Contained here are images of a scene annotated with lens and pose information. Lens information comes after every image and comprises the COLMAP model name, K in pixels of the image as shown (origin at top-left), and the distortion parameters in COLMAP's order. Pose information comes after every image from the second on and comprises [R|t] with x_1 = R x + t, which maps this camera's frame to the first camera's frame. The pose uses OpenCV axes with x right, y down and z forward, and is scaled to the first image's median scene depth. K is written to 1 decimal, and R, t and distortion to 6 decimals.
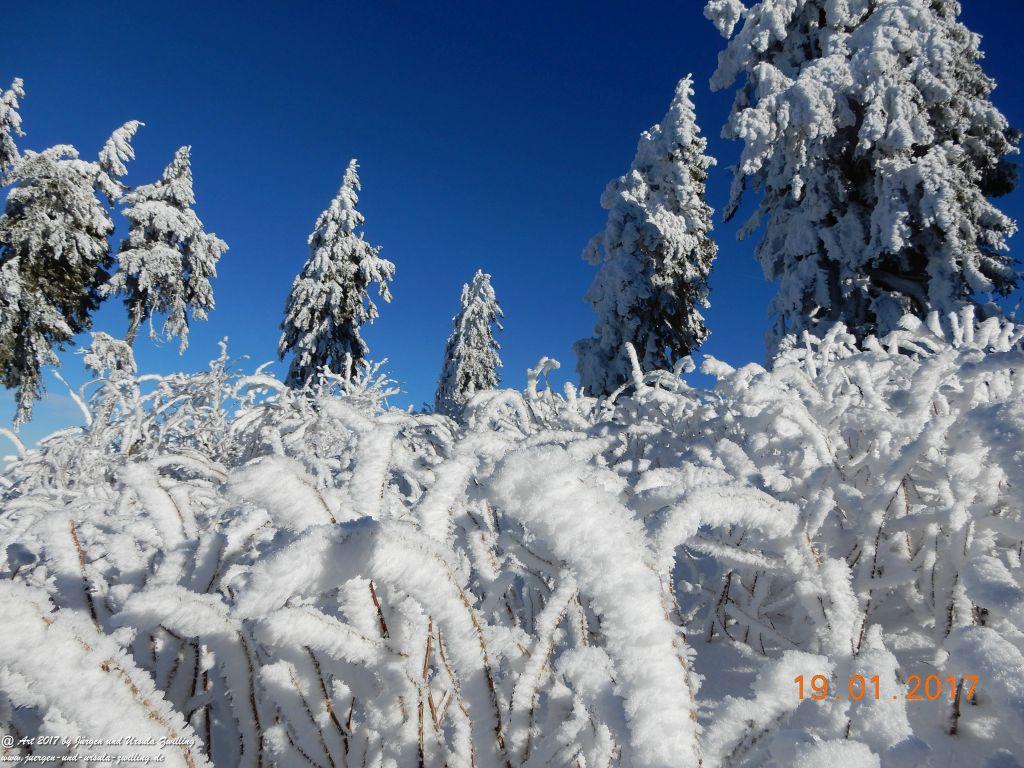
lens RADIAL K [[724.8, 0, 507.4], [0, 724.8, 378.2], [0, 0, 1]] dist [0.001424, 0.000966]
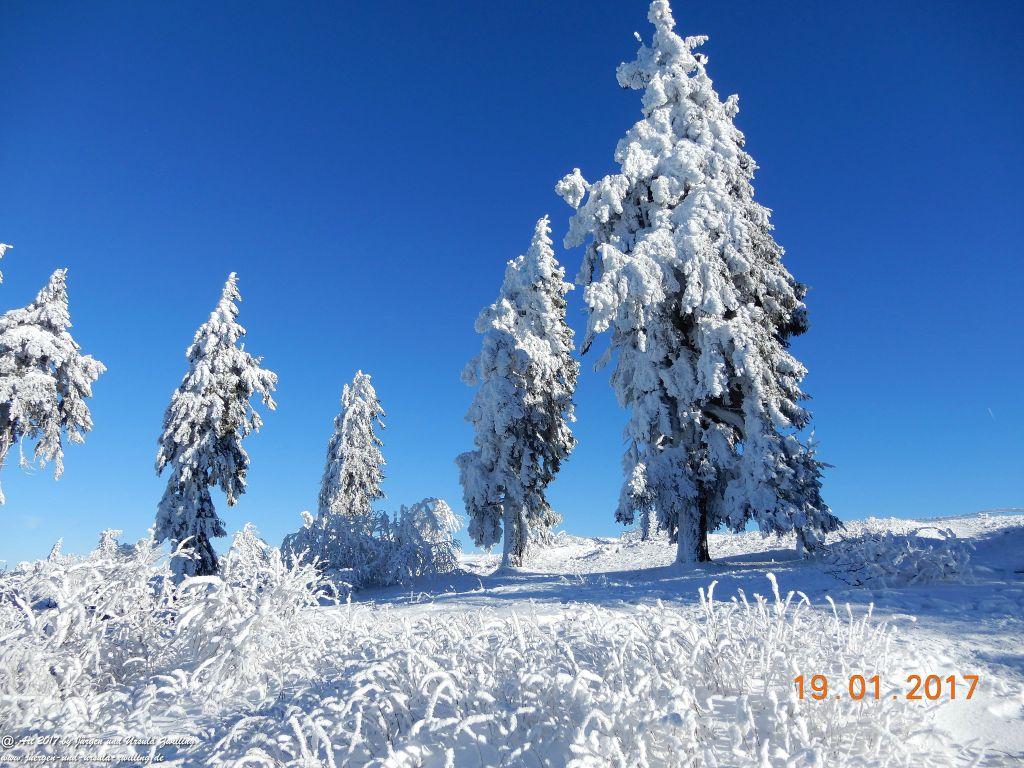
lens RADIAL K [[724.8, 0, 504.5], [0, 724.8, 373.8], [0, 0, 1]] dist [0.001424, 0.000966]
pose [[0.985364, -0.031705, 0.167489, -0.015447], [0.048571, 0.994041, -0.097583, -0.066052], [-0.163397, 0.104289, 0.981033, -0.092121]]
